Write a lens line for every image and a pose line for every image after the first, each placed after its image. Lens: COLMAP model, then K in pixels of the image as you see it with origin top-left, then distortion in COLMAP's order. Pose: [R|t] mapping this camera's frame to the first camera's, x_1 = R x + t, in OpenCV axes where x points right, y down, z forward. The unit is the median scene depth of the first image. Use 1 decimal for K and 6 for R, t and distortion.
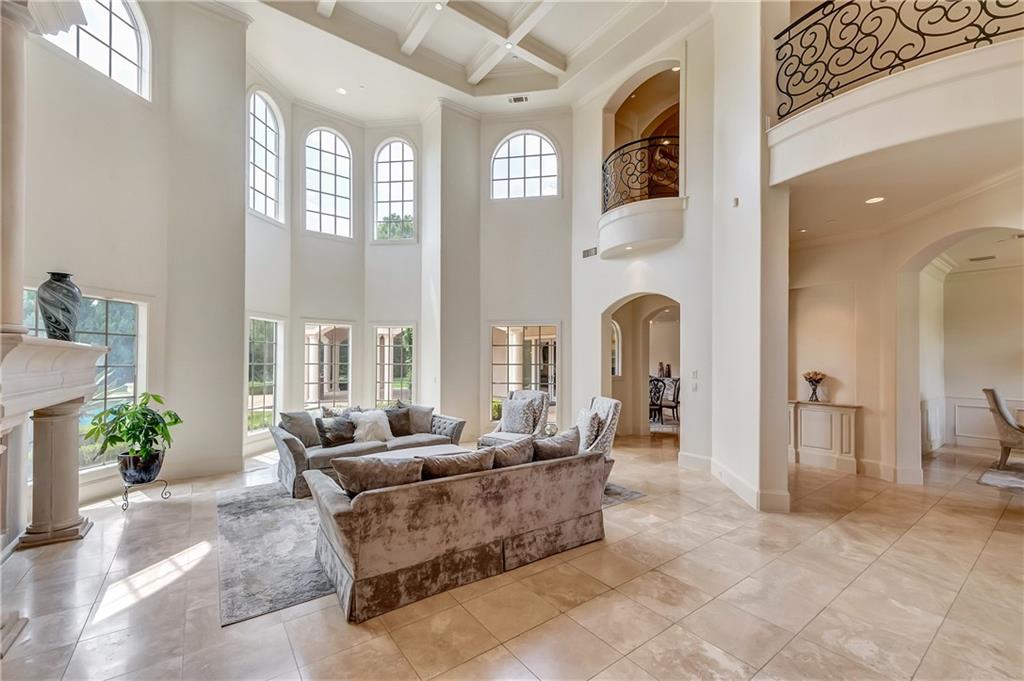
lens RADIAL K [[416.5, 0, 512.4], [0, 416.5, 356.6], [0, 0, 1]] dist [0.003092, 0.000366]
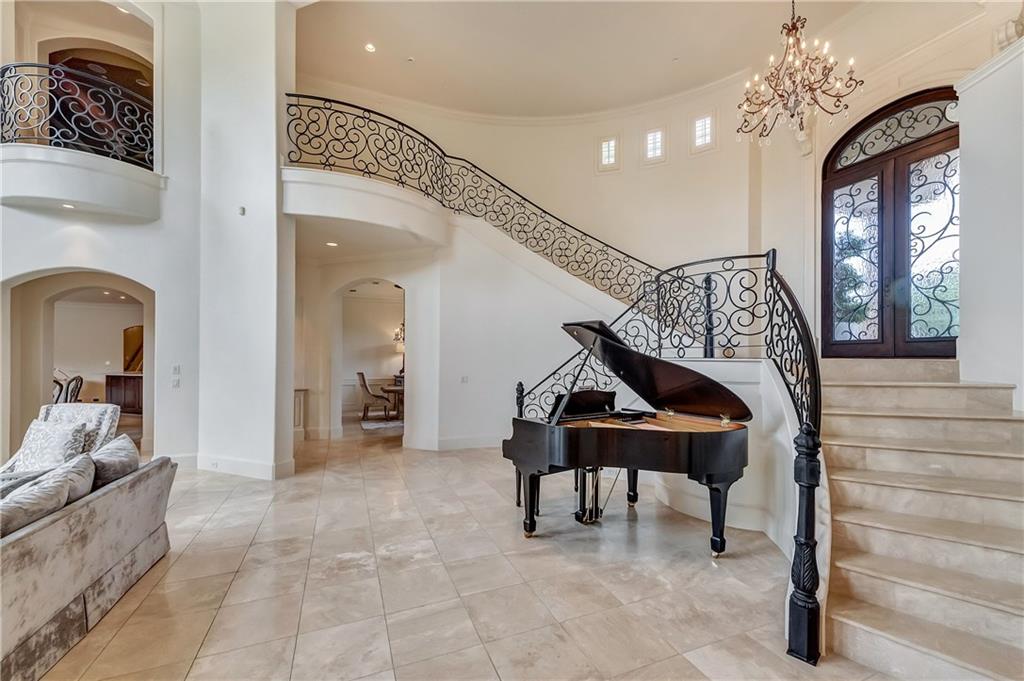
lens RADIAL K [[409.5, 0, 510.1], [0, 409.5, 354.8], [0, 0, 1]] dist [0.002682, 0.000165]
pose [[0.253907, -0.000042, 0.967229, -0.450377], [-0.009358, 0.999953, 0.002500, -0.001660], [-0.967183, -0.009686, 0.253895, 0.053742]]
